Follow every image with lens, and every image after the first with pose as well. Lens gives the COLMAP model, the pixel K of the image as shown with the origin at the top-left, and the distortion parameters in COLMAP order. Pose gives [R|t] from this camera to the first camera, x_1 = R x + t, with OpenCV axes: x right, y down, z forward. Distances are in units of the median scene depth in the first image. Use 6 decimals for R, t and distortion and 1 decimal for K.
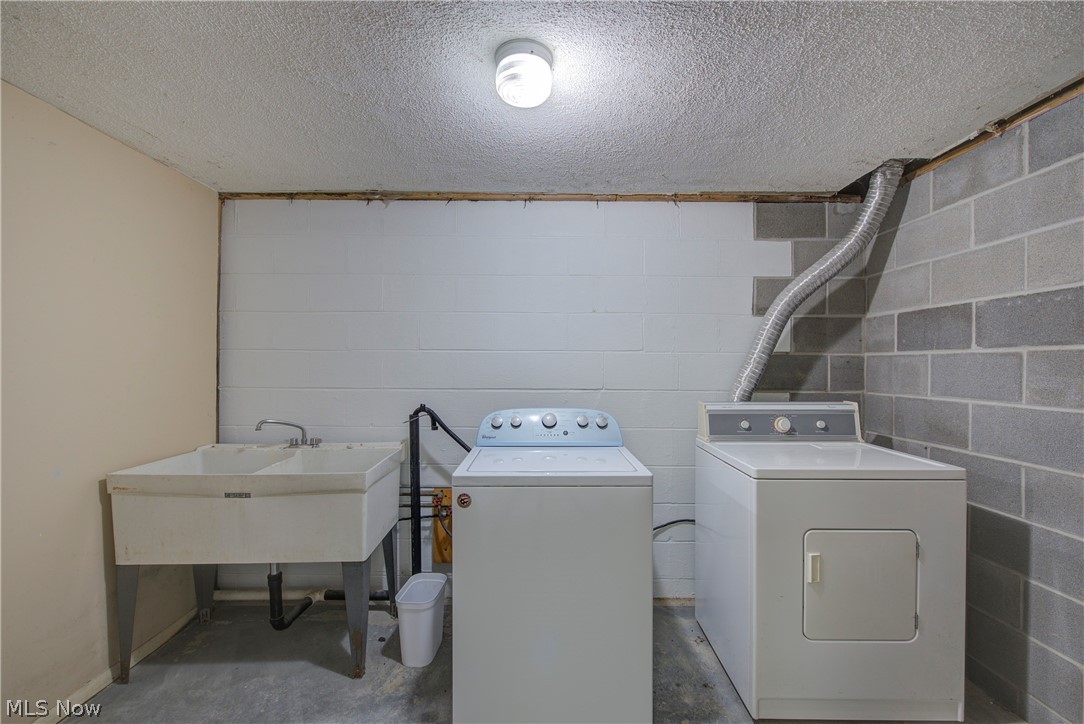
lens RADIAL K [[458.4, 0, 542.2], [0, 458.4, 363.0], [0, 0, 1]] dist [0.000235, -0.000041]
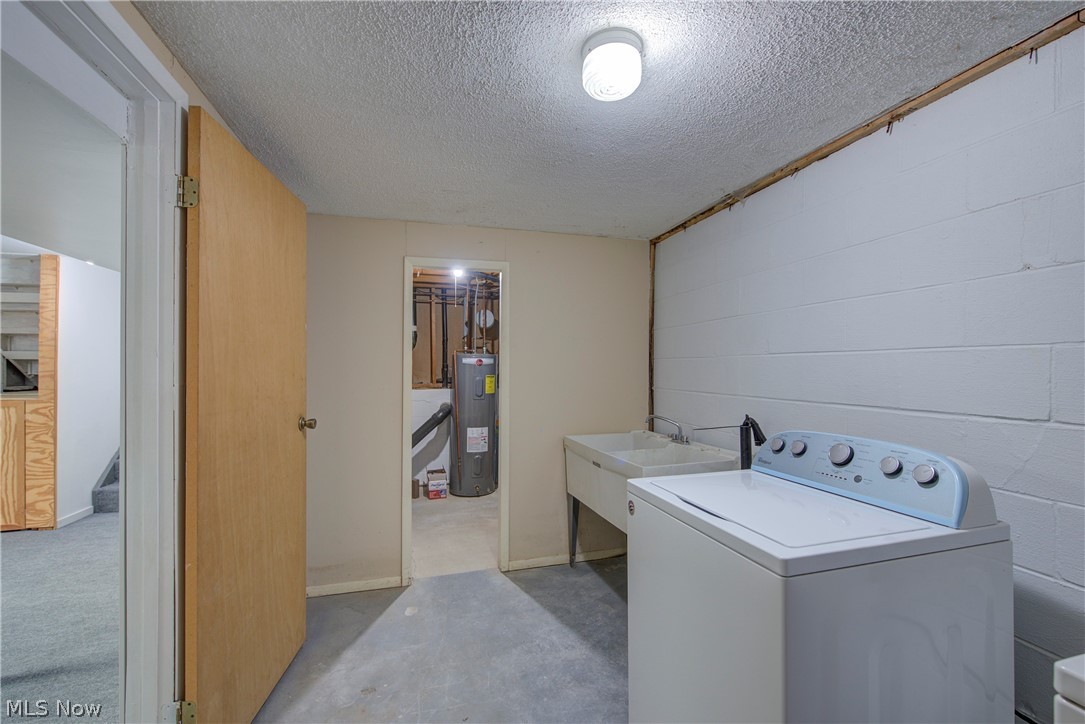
lens RADIAL K [[453.2, 0, 544.6], [0, 453.2, 364.5], [0, 0, 1]] dist [-0.001364, -0.000395]
pose [[0.272052, -0.012212, -0.962205, 0.459242], [0.001809, 0.999924, -0.012179, 0.000885], [0.962281, 0.001573, 0.272053, 0.349376]]
